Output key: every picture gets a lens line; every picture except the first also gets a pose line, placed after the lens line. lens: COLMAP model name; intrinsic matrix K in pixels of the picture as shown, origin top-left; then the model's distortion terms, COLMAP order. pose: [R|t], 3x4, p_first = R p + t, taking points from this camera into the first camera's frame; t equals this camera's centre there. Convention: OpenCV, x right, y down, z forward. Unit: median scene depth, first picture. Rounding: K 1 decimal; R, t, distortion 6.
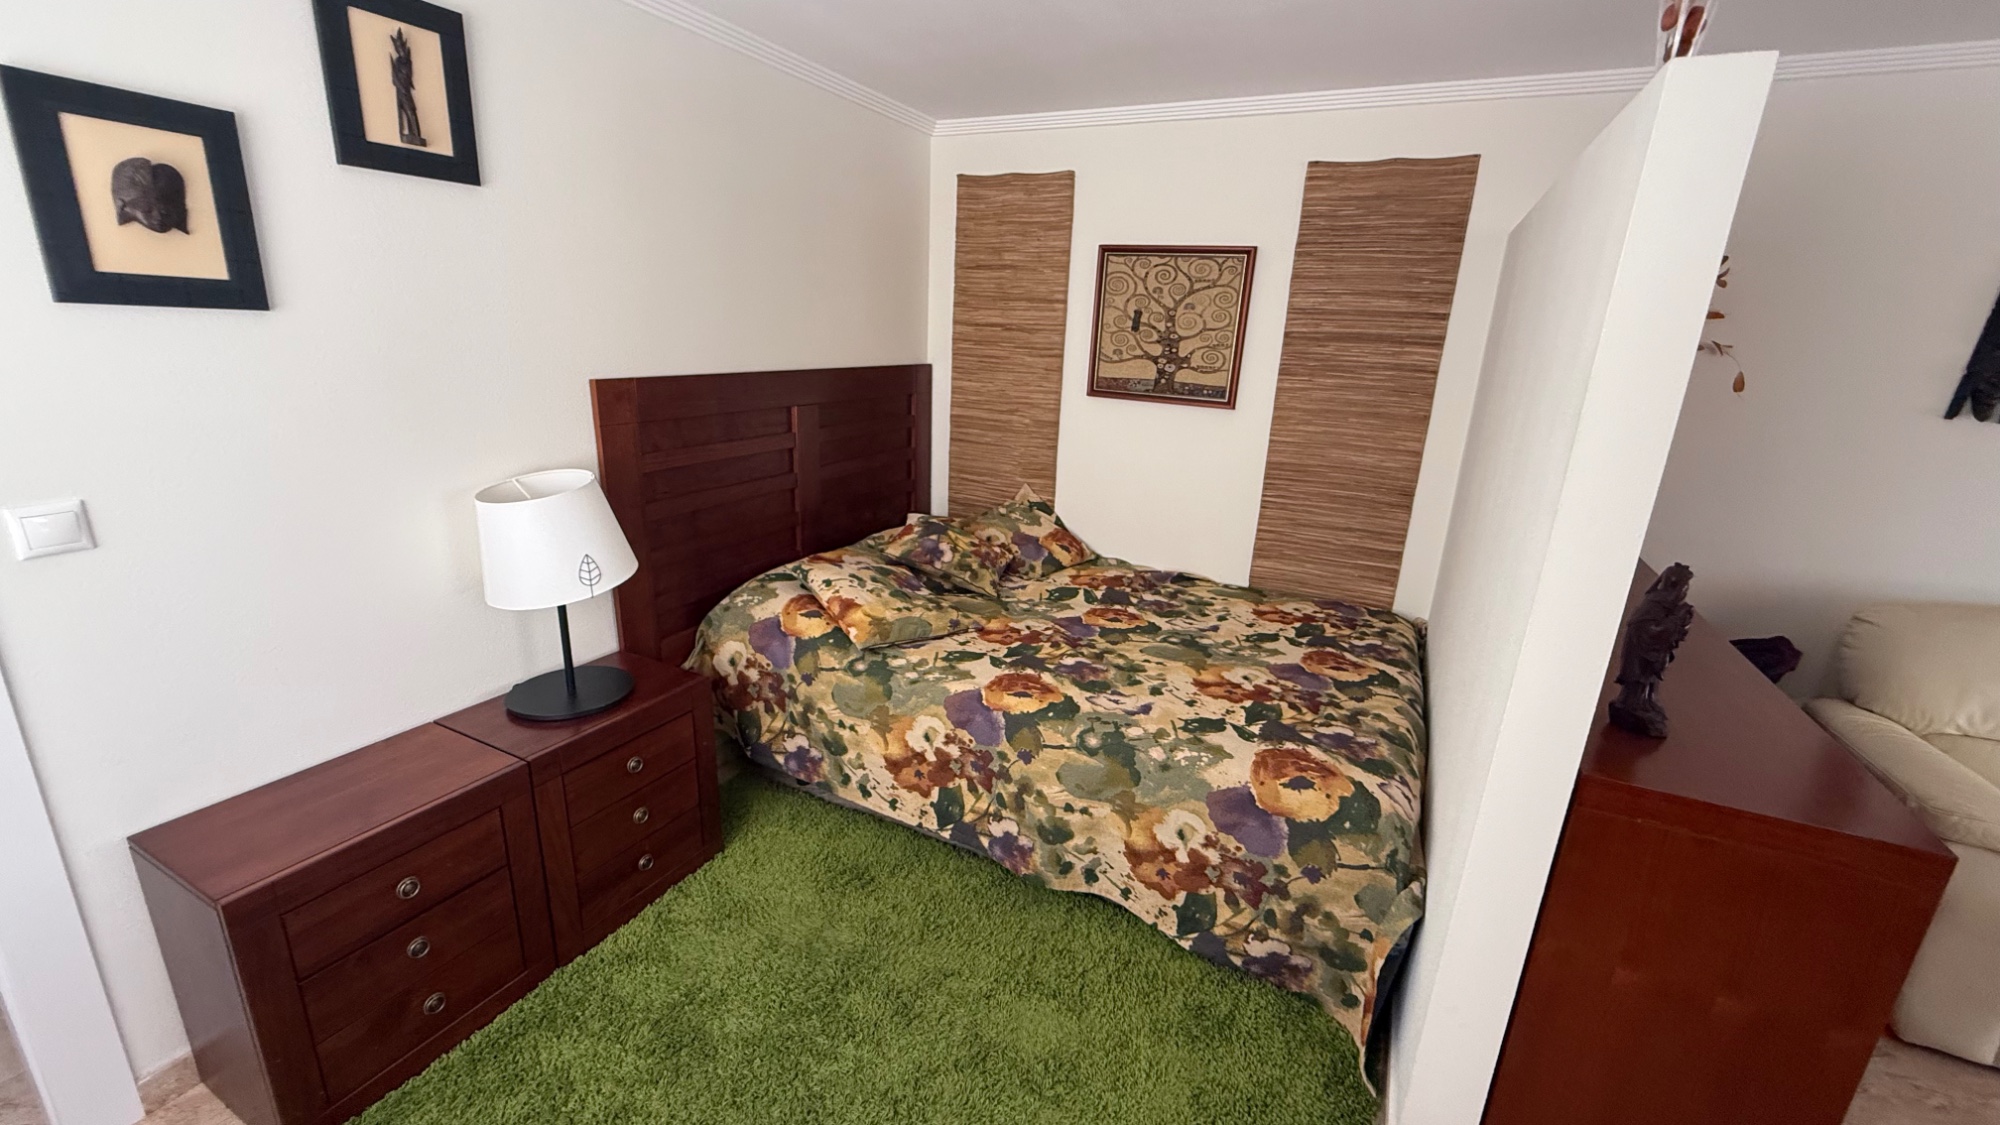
lens RADIAL K [[796.8, 0, 997.3], [0, 796.8, 563.2], [0, 0, 1]] dist [0.001183, -0.000517]
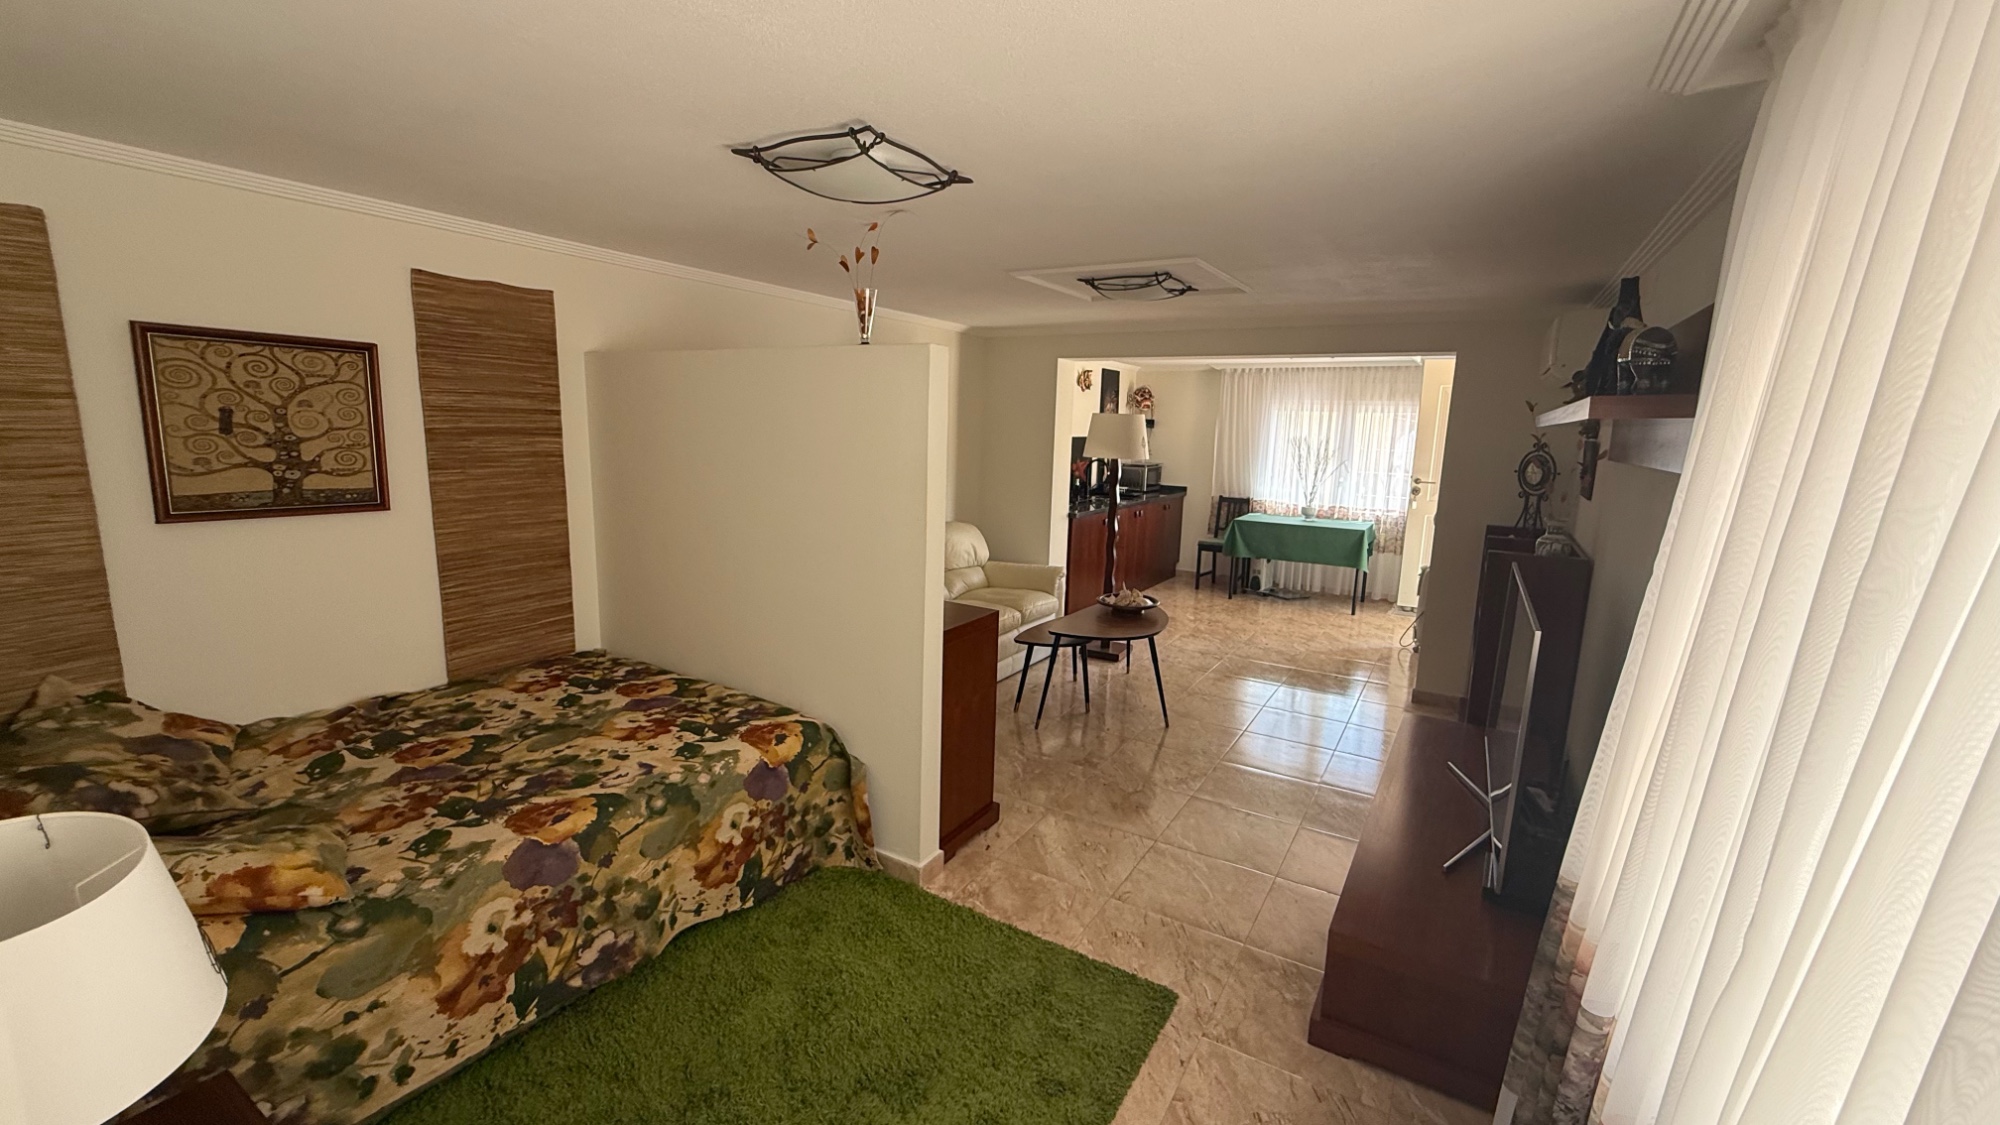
lens RADIAL K [[796.8, 0, 994.7], [0, 796.8, 565.4], [0, 0, 1]] dist [0.001183, -0.000517]
pose [[0.080708, -0.218596, 0.972472, -0.679837], [0.257483, 0.947112, 0.191526, -0.150264], [-0.962906, 0.234937, 0.132724, 0.237126]]
